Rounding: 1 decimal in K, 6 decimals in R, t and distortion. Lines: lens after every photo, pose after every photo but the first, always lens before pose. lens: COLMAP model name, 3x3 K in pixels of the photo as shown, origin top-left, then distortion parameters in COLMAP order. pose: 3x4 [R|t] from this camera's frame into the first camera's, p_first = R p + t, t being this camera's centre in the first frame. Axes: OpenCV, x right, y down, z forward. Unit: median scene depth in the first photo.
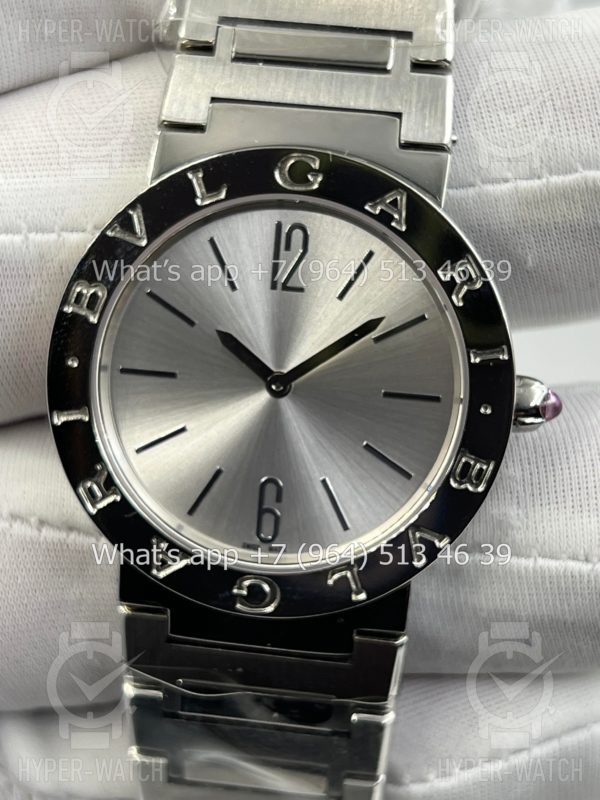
lens RADIAL K [[1779.9, 0, 300.0], [0, 1779.9, 400.0], [0, 0, 1]] dist [0.060566, -0.006675]
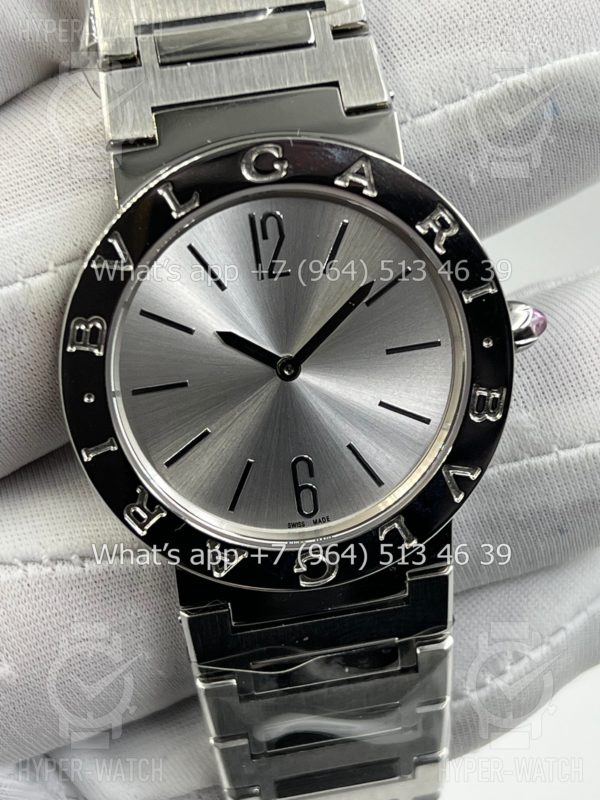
lens RADIAL K [[1779.9, 0, 300.0], [0, 1779.9, 400.0], [0, 0, 1]] dist [0.060566, -0.006675]
pose [[0.949022, -0.256905, 0.182641, -0.198842], [0.239887, 0.964522, 0.110229, -0.103040], [-0.204480, -0.060797, 0.976981, -0.010462]]
